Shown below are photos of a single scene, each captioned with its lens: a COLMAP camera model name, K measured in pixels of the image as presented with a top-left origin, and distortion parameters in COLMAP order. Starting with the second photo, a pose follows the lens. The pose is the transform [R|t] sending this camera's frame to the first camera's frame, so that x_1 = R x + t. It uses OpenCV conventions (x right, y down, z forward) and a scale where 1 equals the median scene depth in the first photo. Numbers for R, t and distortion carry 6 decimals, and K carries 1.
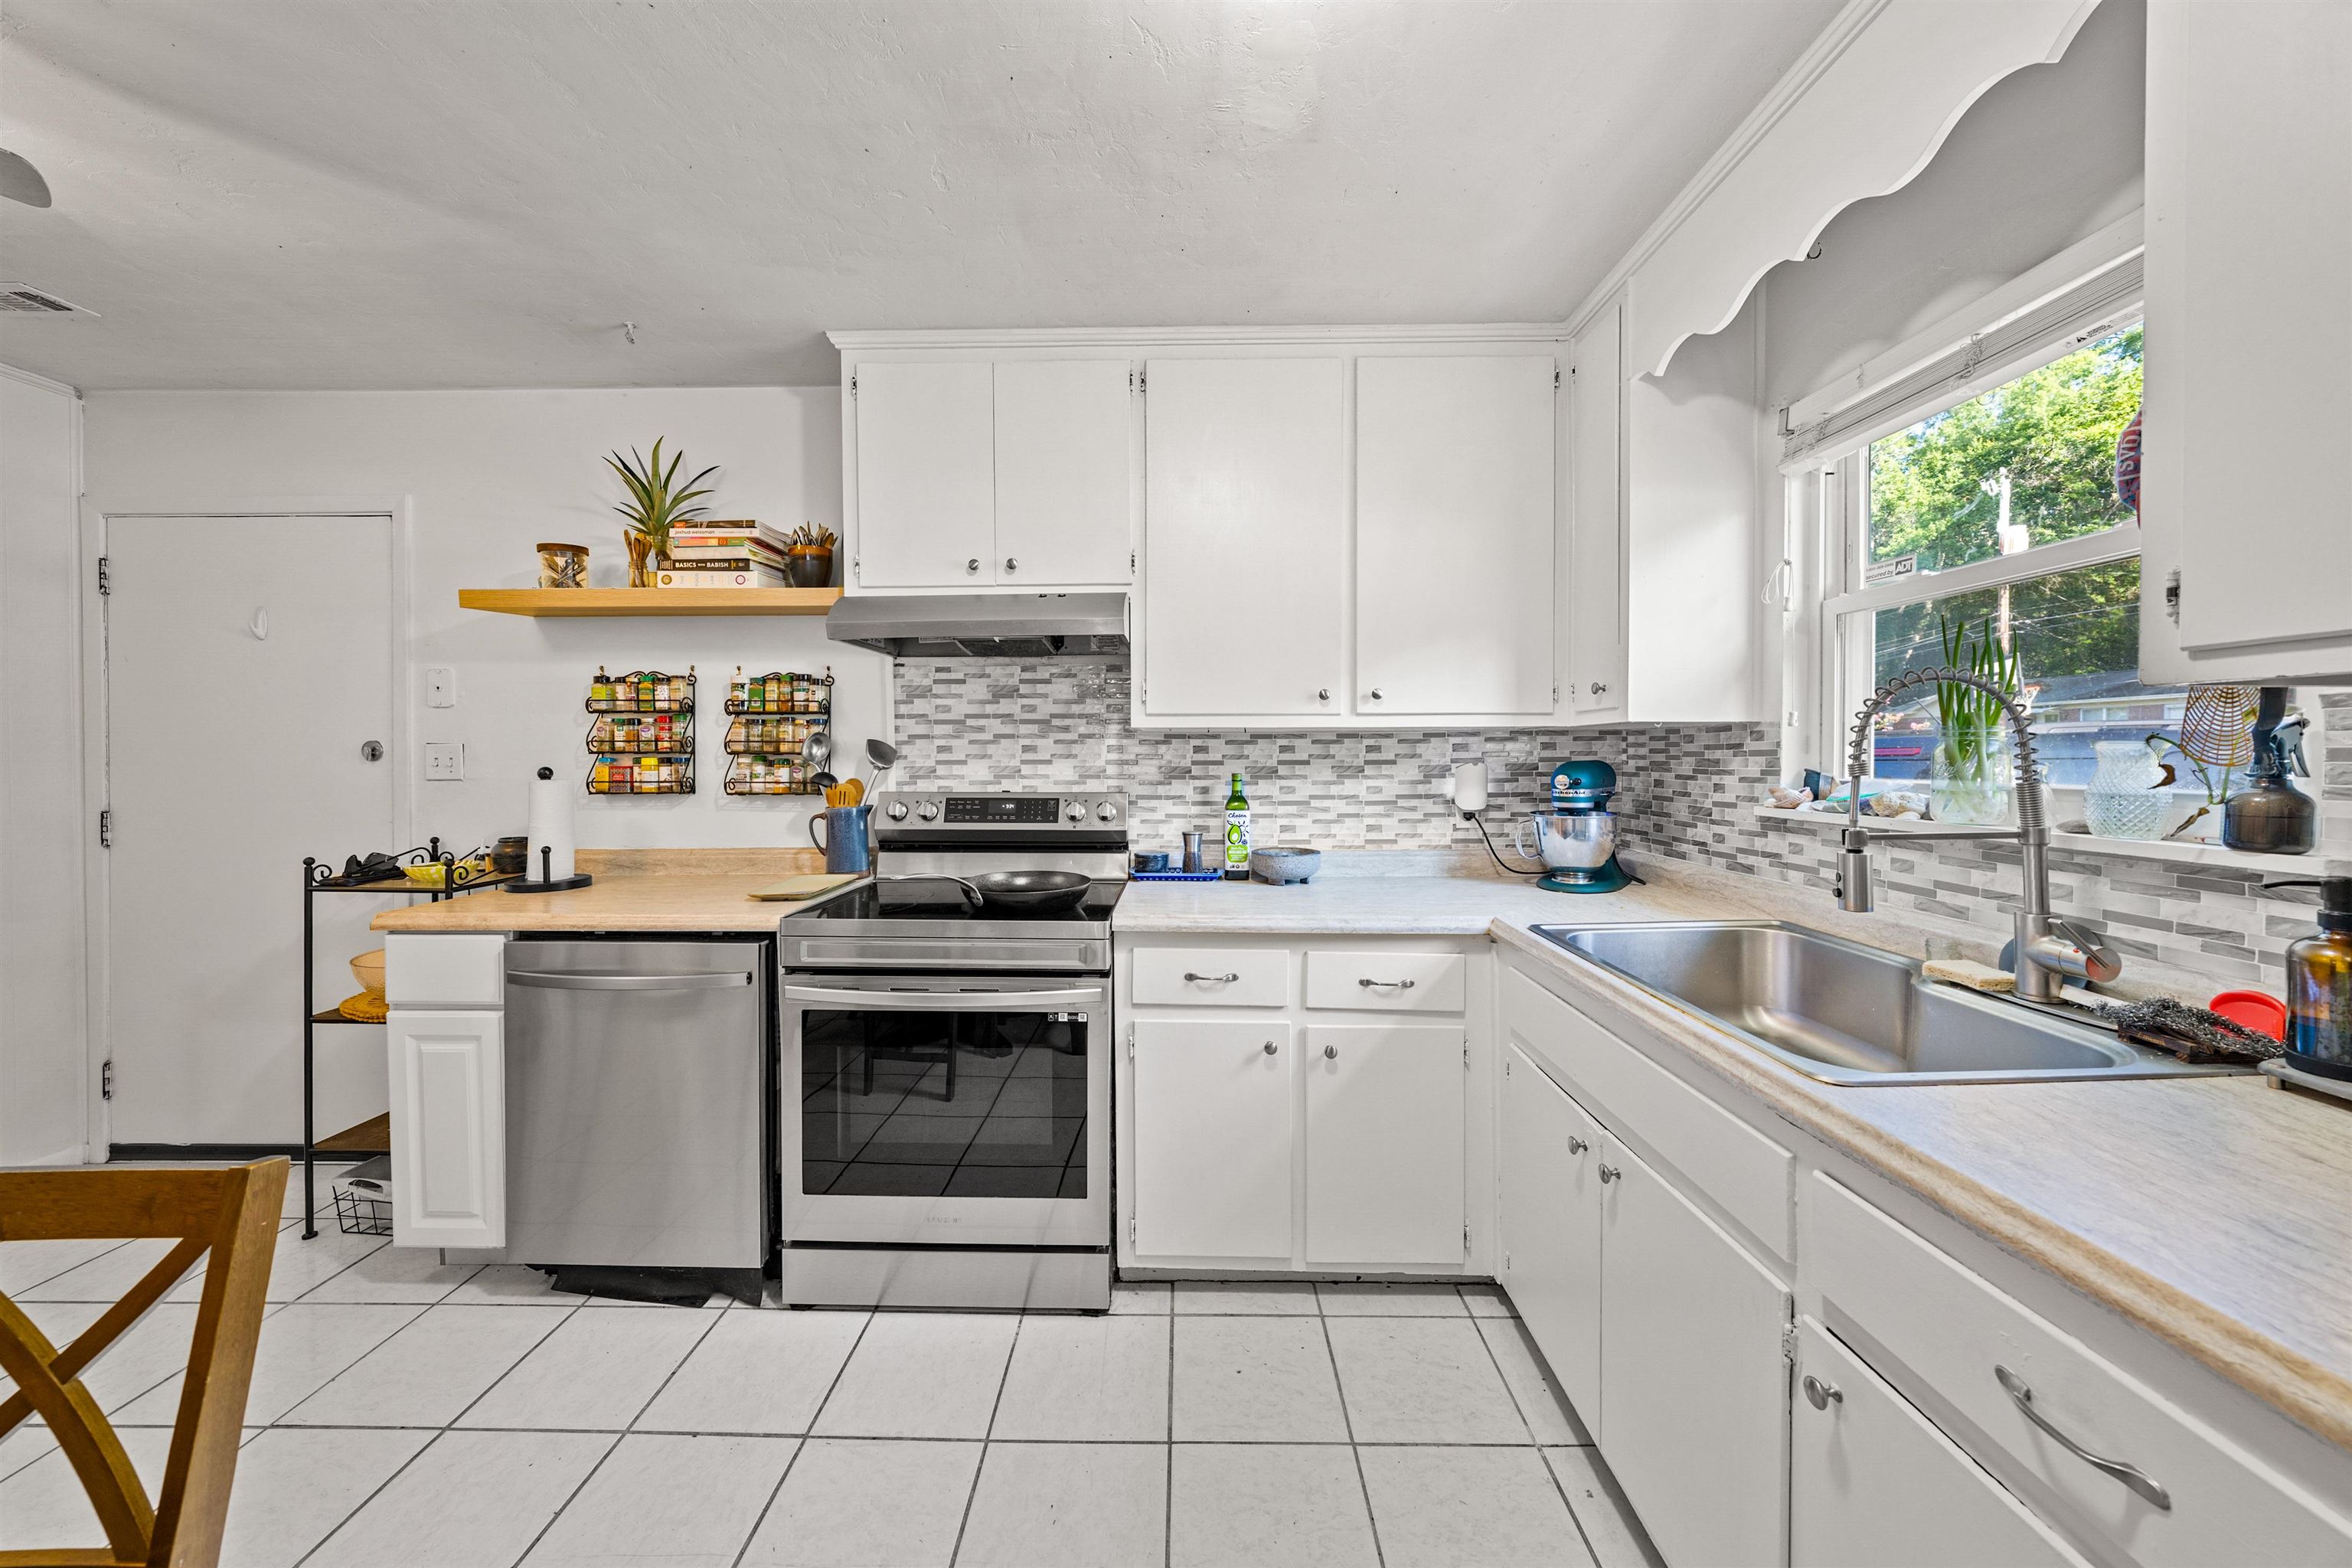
lens RADIAL K [[802.0, 0, 1168.3], [0, 802.0, 766.3], [0, 0, 1]] dist [-0.001576, -0.000296]
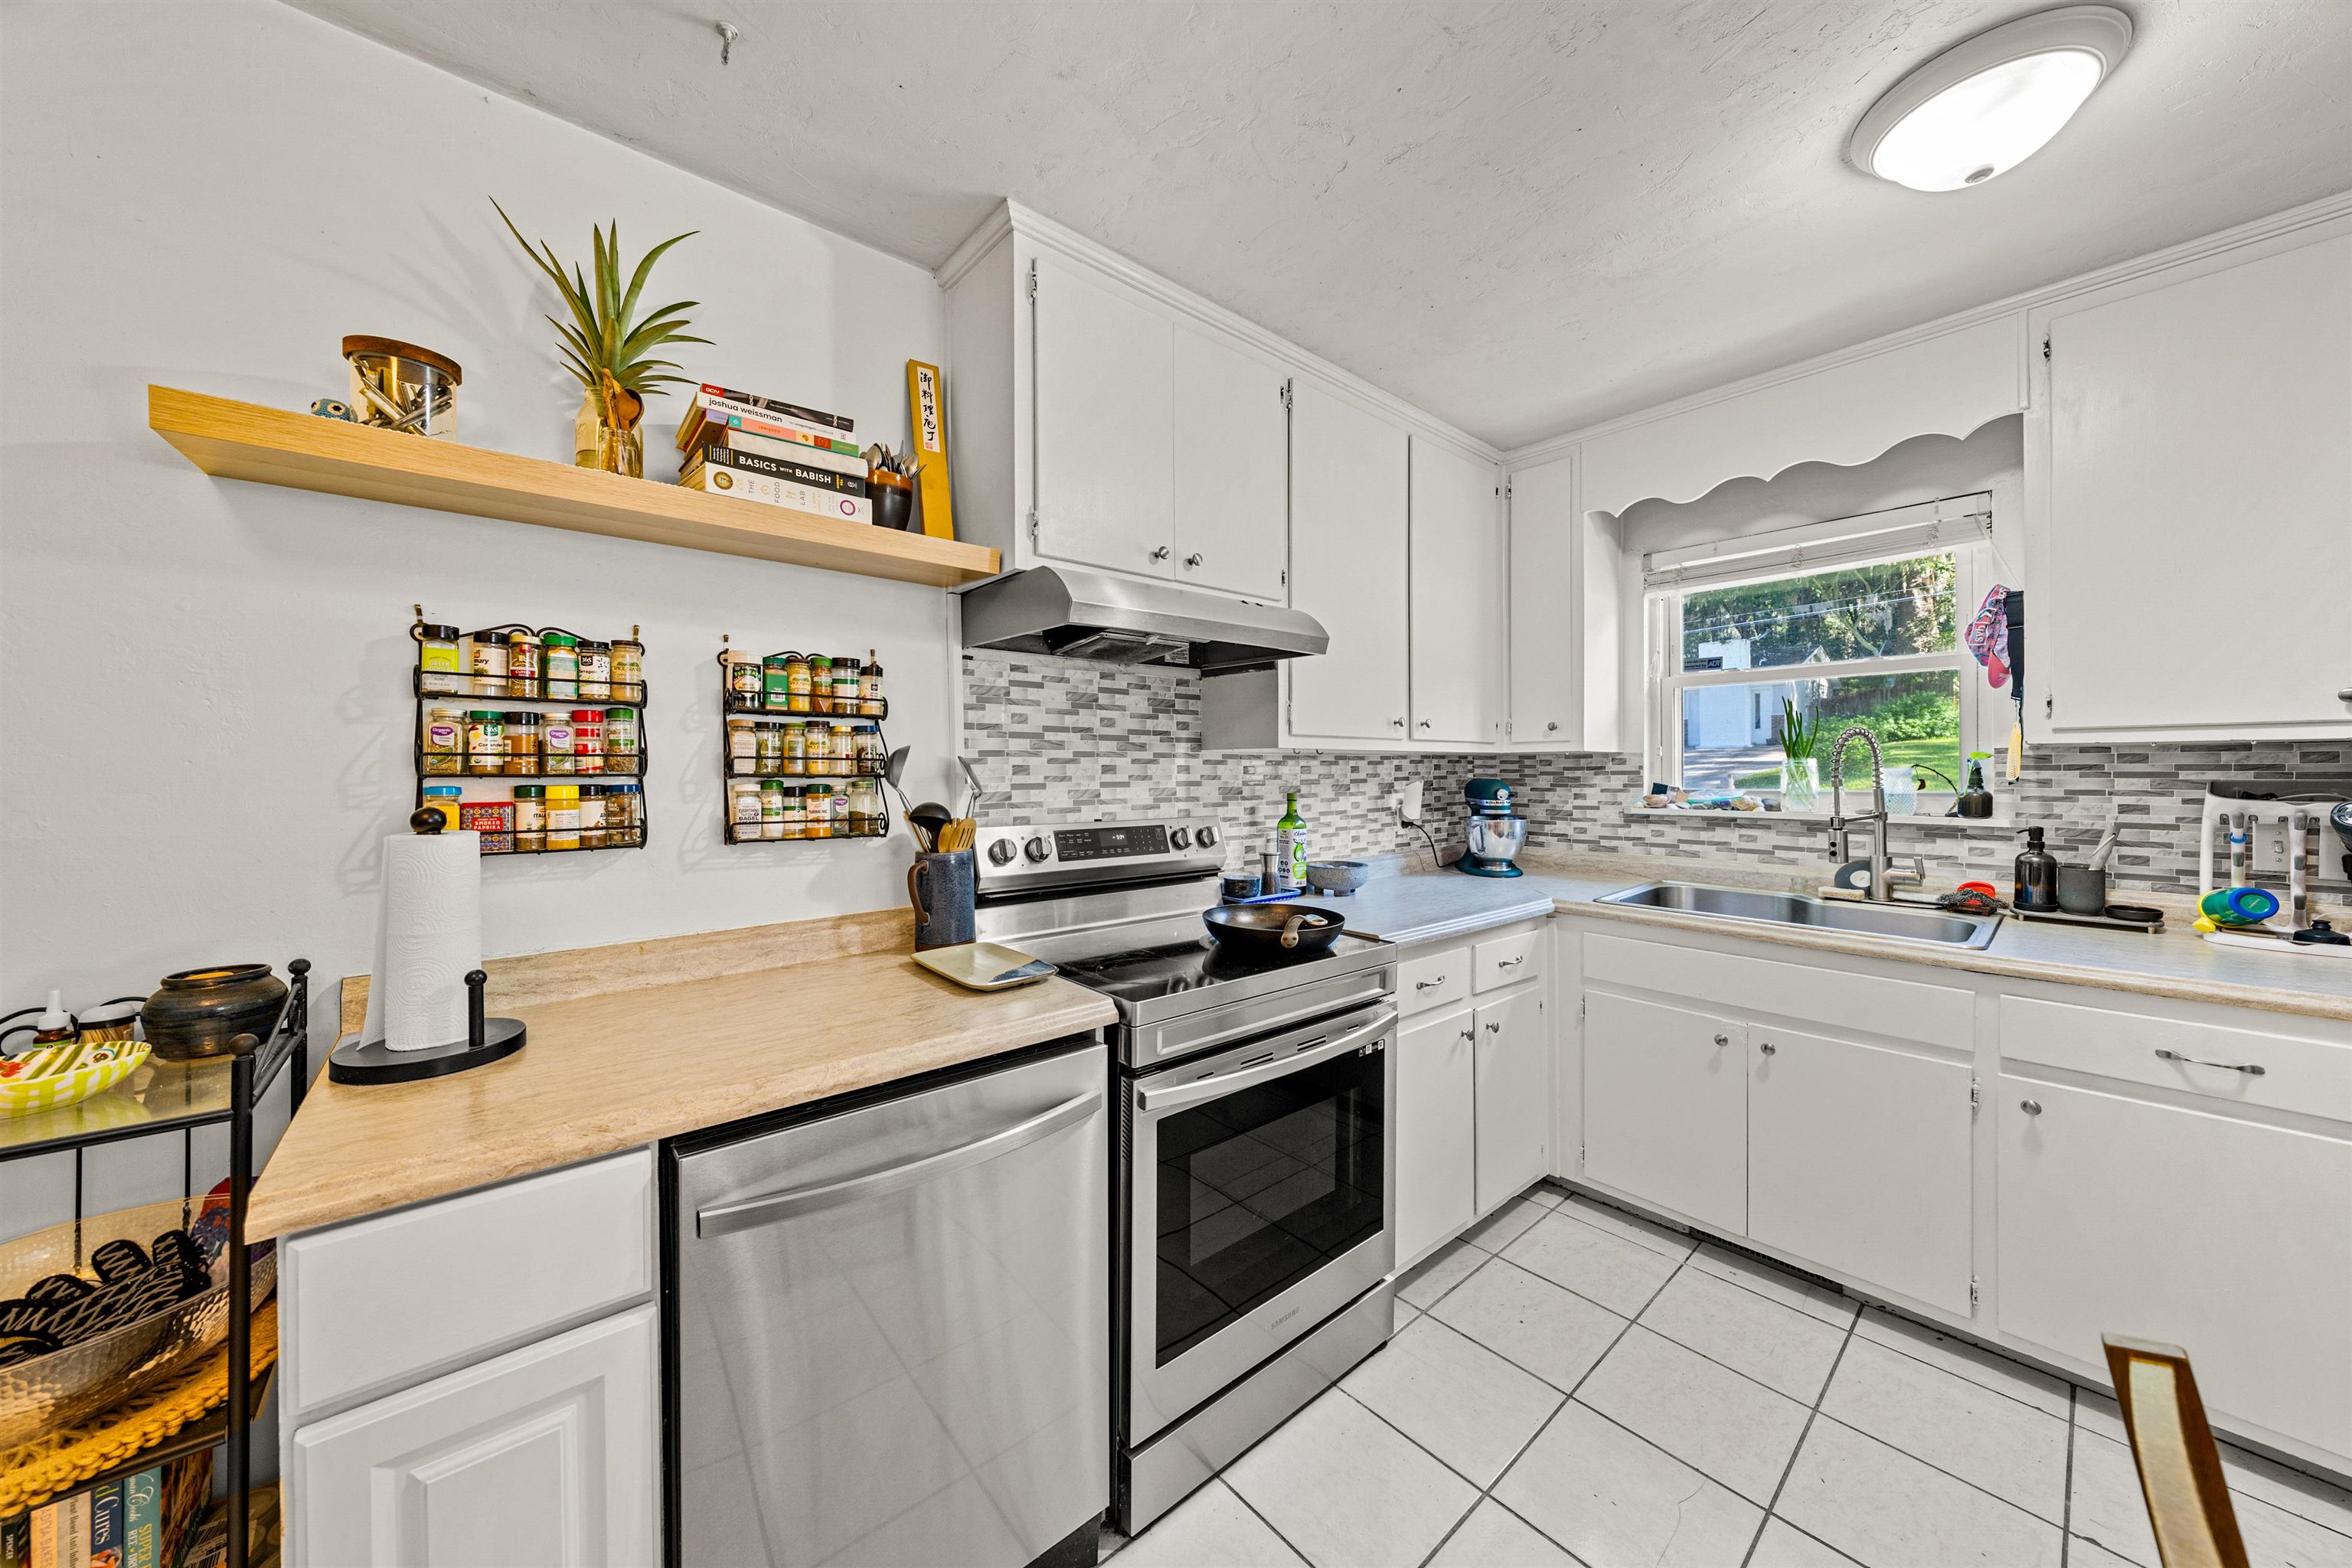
lens RADIAL K [[805.1, 0, 1176.5], [0, 805.1, 772.2], [0, 0, 1]] dist [0.000667, -0.000046]
pose [[0.749218, -0.002051, 0.662320, -0.698270], [0.011731, 0.999879, -0.010173, -0.009063], [-0.662219, 0.015392, 0.749152, 0.312137]]
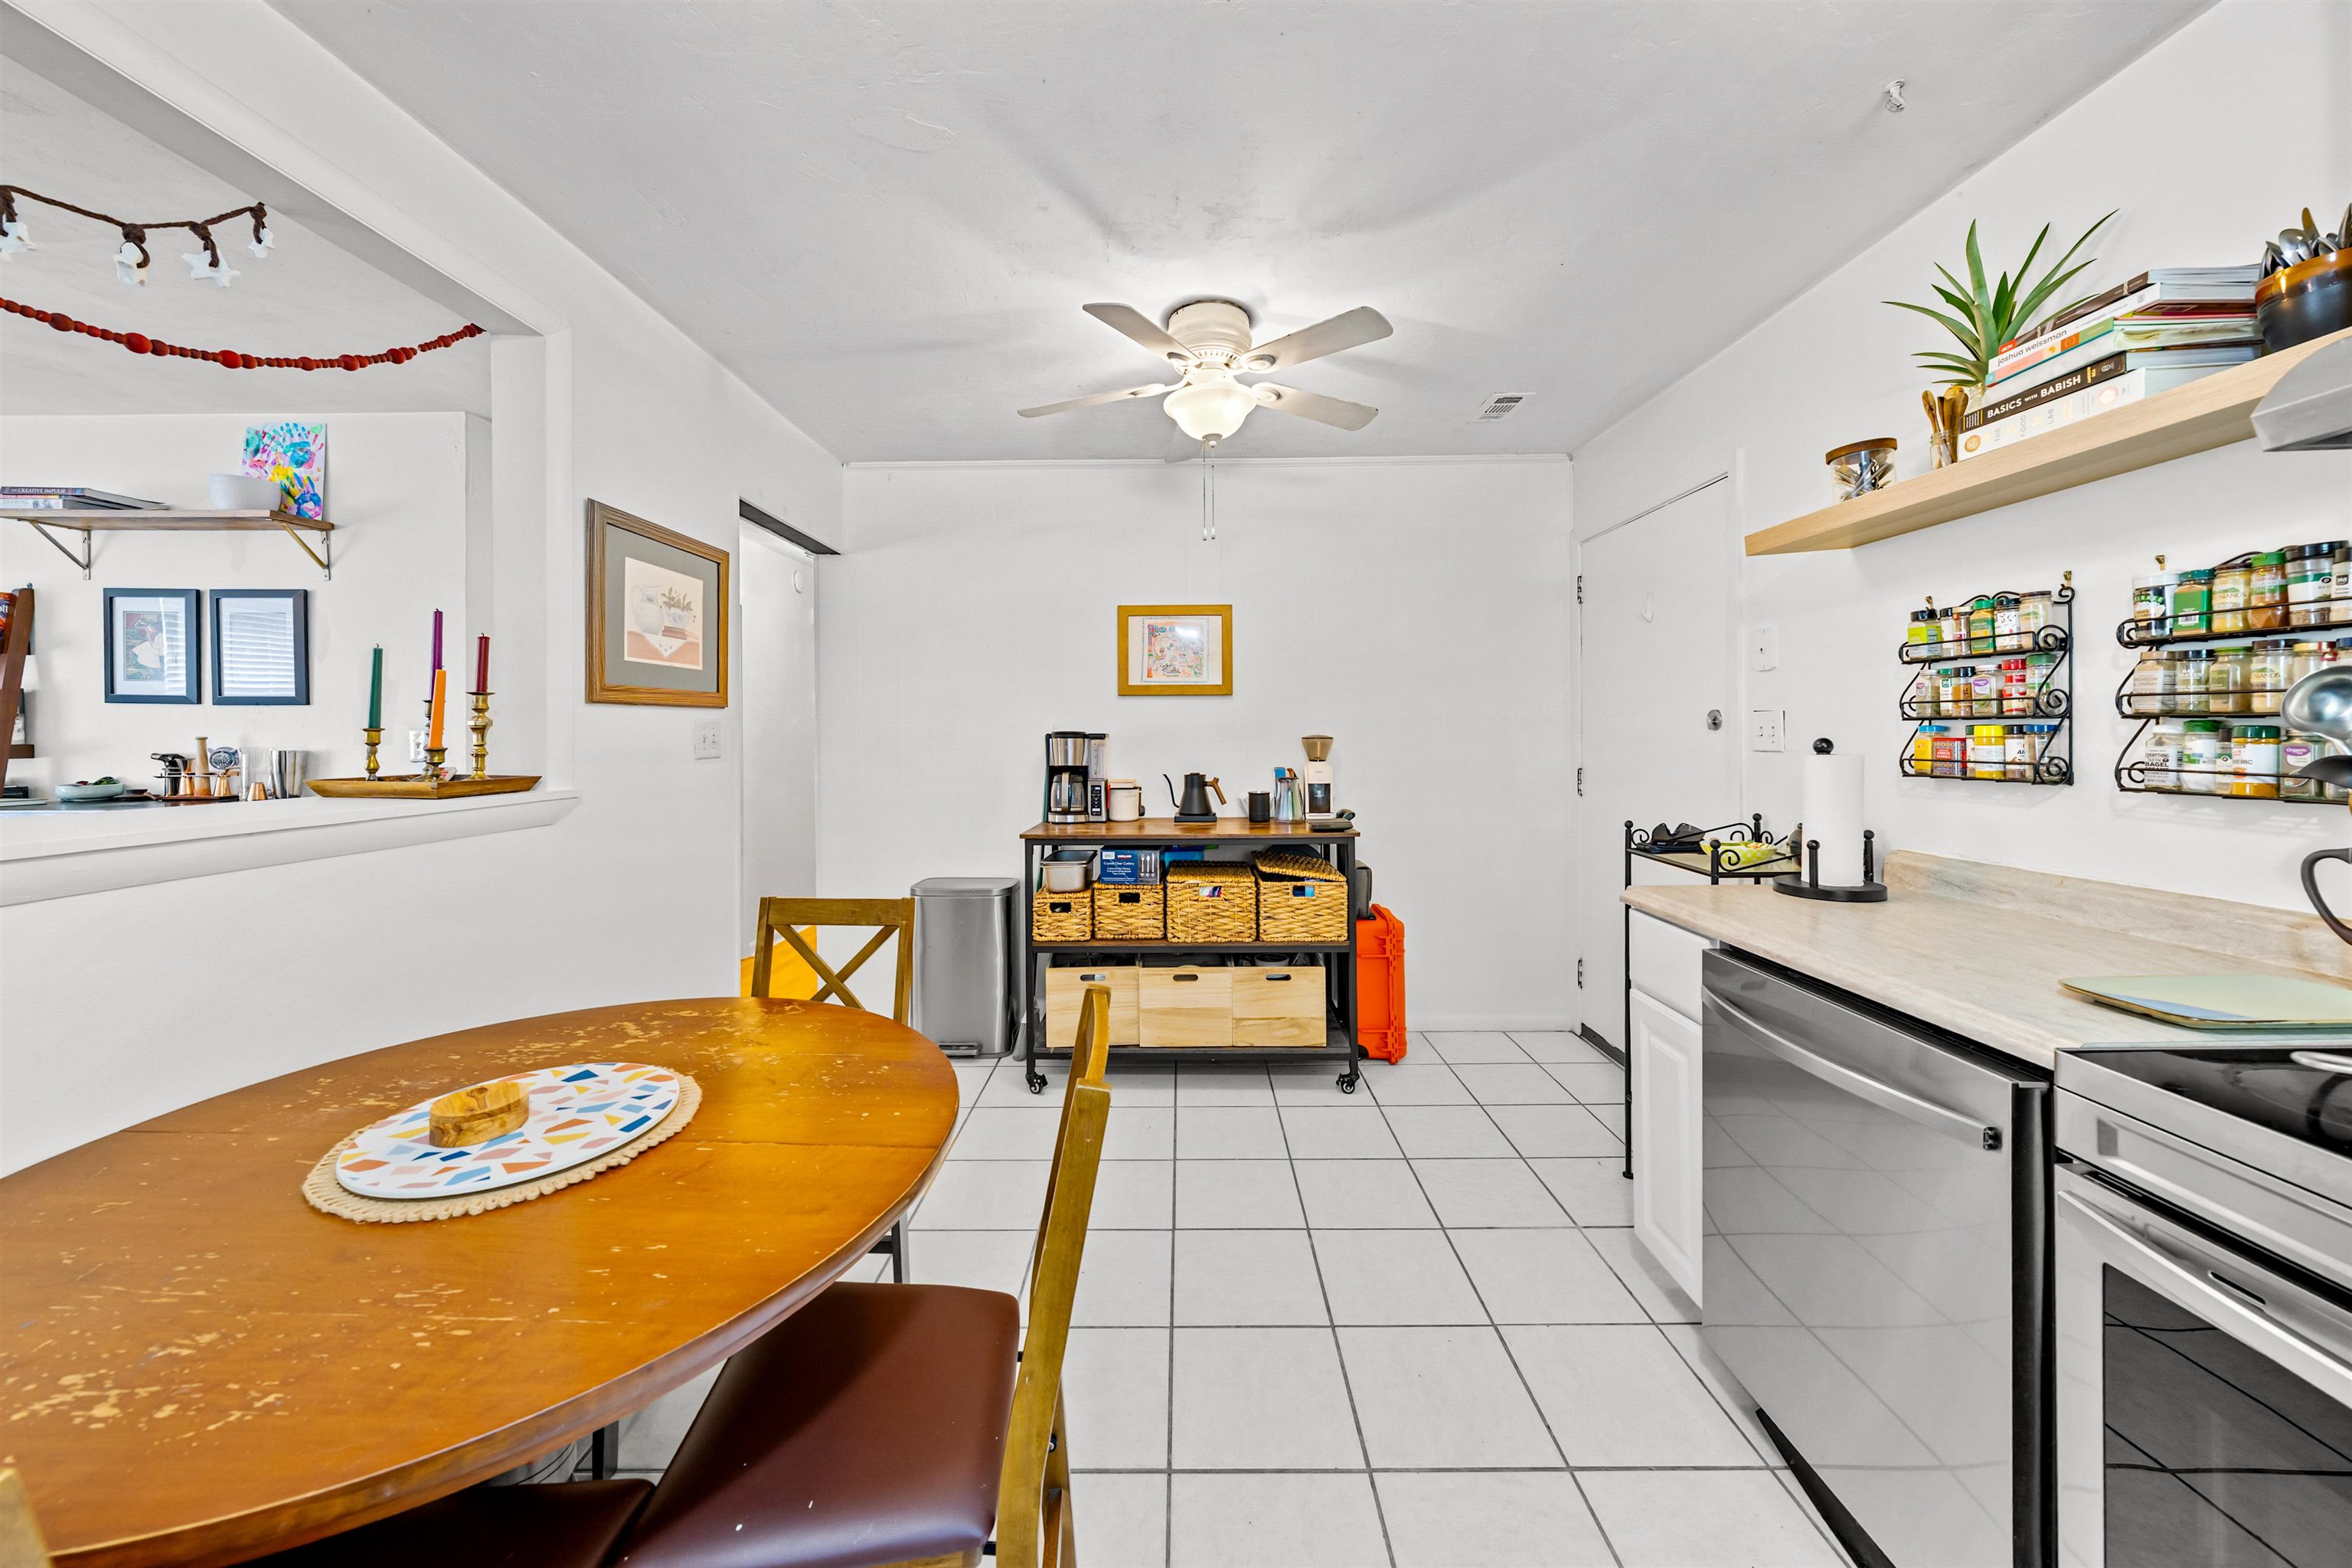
lens RADIAL K [[824.7, 0, 1181.2], [0, 824.7, 730.3], [0, 0, 1]] dist [-0.000499, -0.000027]
pose [[0.011494, 0.000563, -0.999934, 0.015307], [-0.005560, 0.999984, 0.000499, -0.003205], [0.999918, 0.005554, 0.011497, 0.336011]]
